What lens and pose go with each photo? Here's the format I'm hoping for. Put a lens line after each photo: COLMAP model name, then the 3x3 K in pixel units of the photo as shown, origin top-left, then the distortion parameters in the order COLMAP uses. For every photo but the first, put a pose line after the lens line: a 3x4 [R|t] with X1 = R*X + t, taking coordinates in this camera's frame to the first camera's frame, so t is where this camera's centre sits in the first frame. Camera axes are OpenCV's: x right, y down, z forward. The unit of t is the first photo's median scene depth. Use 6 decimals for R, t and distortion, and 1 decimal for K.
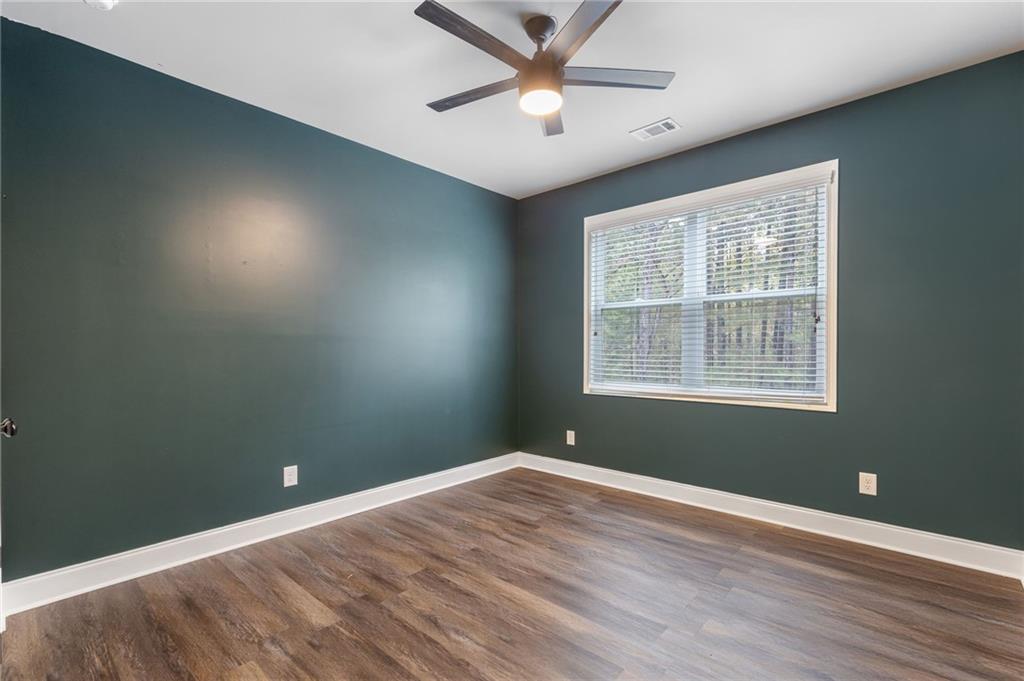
lens RADIAL K [[459.1, 0, 523.1], [0, 459.1, 341.1], [0, 0, 1]] dist [0.009017, -0.001717]
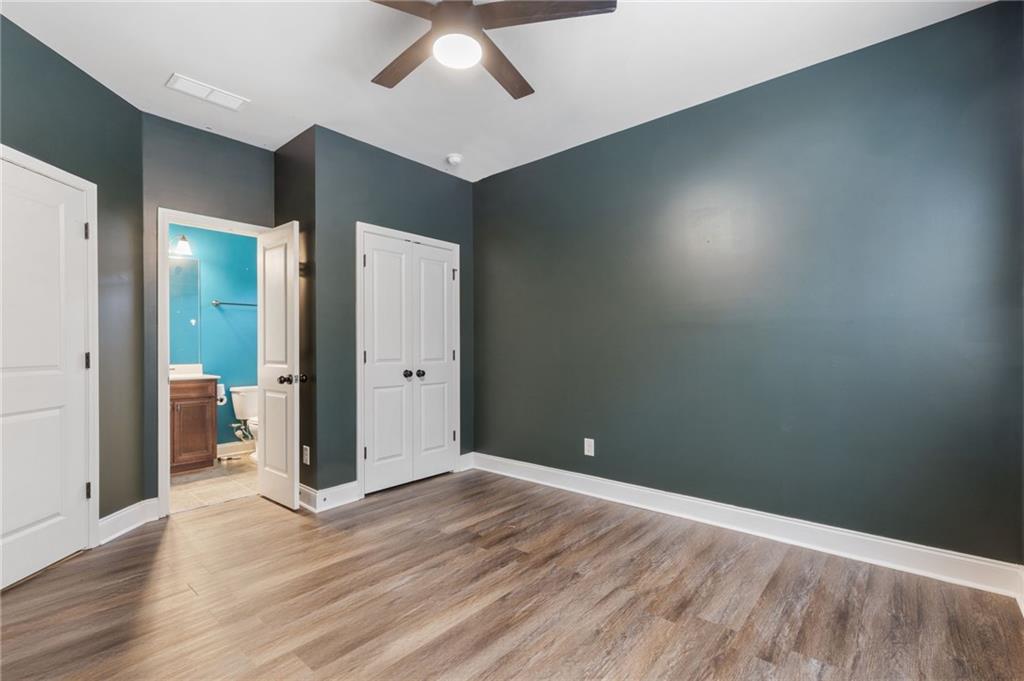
lens RADIAL K [[459.1, 0, 523.1], [0, 459.1, 345.1], [0, 0, 1]] dist [0.009017, -0.001717]
pose [[0.029898, 0.002764, -0.999549, 0.685499], [0.021236, 0.999769, 0.003400, 0.022105], [0.999327, -0.021328, 0.029833, 0.818481]]
